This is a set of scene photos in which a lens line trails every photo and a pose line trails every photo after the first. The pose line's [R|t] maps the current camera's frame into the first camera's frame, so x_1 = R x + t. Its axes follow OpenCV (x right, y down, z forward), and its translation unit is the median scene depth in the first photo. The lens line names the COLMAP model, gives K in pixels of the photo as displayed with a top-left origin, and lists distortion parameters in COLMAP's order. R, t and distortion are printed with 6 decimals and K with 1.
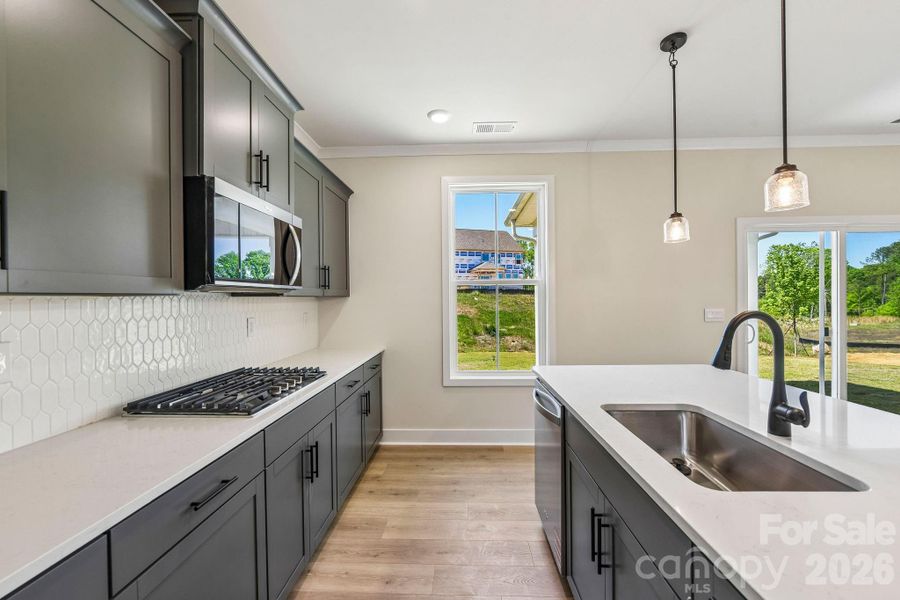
lens RADIAL K [[375.5, 0, 448.4], [0, 375.5, 301.3], [0, 0, 1]] dist [0.002707, 0.000671]
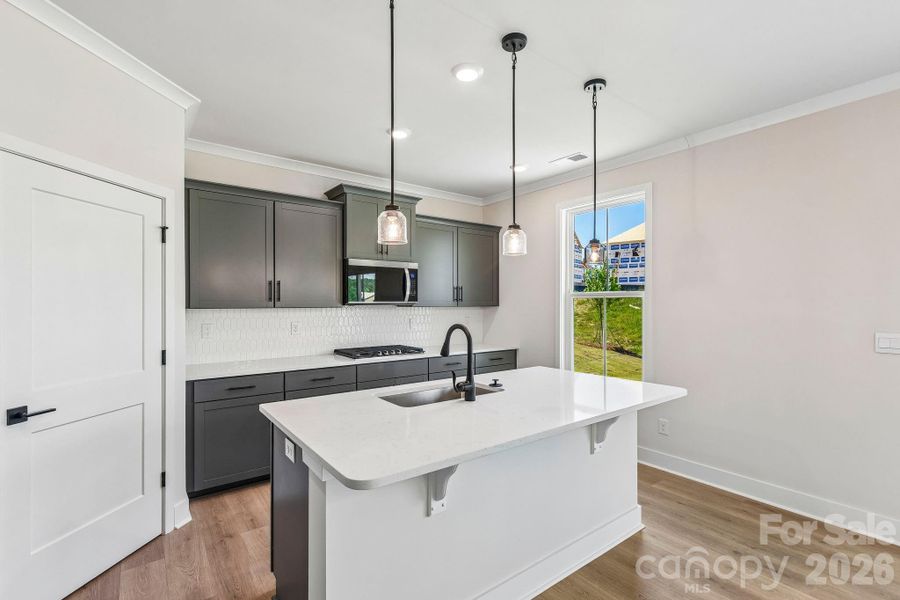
lens RADIAL K [[414.0, 0, 442.9], [0, 414.0, 303.7], [0, 0, 1]] dist [0.023469, 0.000065]
pose [[0.614538, 0.013387, -0.788774, 0.063364], [-0.010766, 0.999905, 0.008583, -0.002398], [0.788814, 0.003217, 0.614624, -0.005580]]
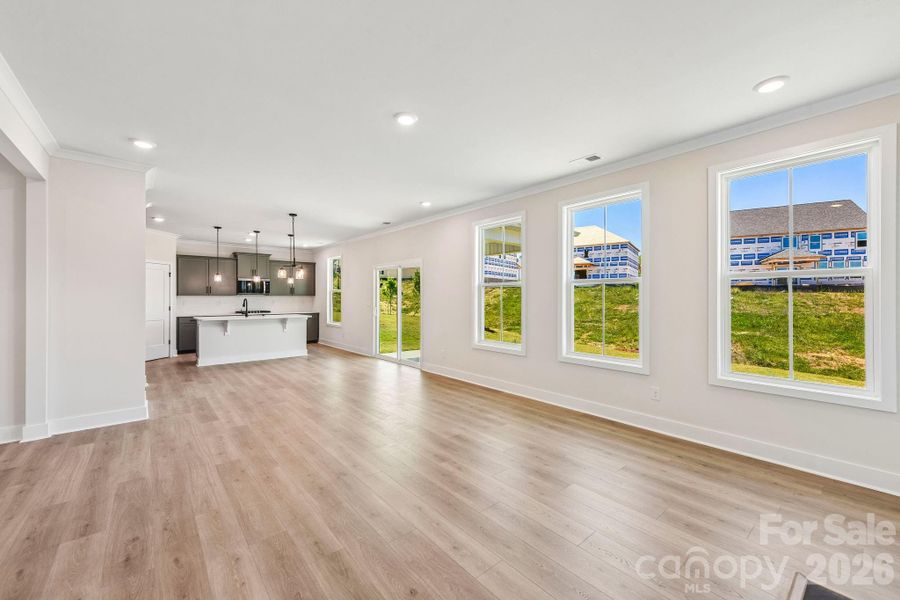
lens RADIAL K [[375.5, 0, 447.1], [0, 375.5, 298.4], [0, 0, 1]] dist [0.002707, 0.000671]
pose [[0.664636, 0.017459, -0.746963, 0.236033], [-0.014415, 0.999841, 0.010543, -0.002848], [0.747028, 0.003760, 0.664782, -0.022778]]
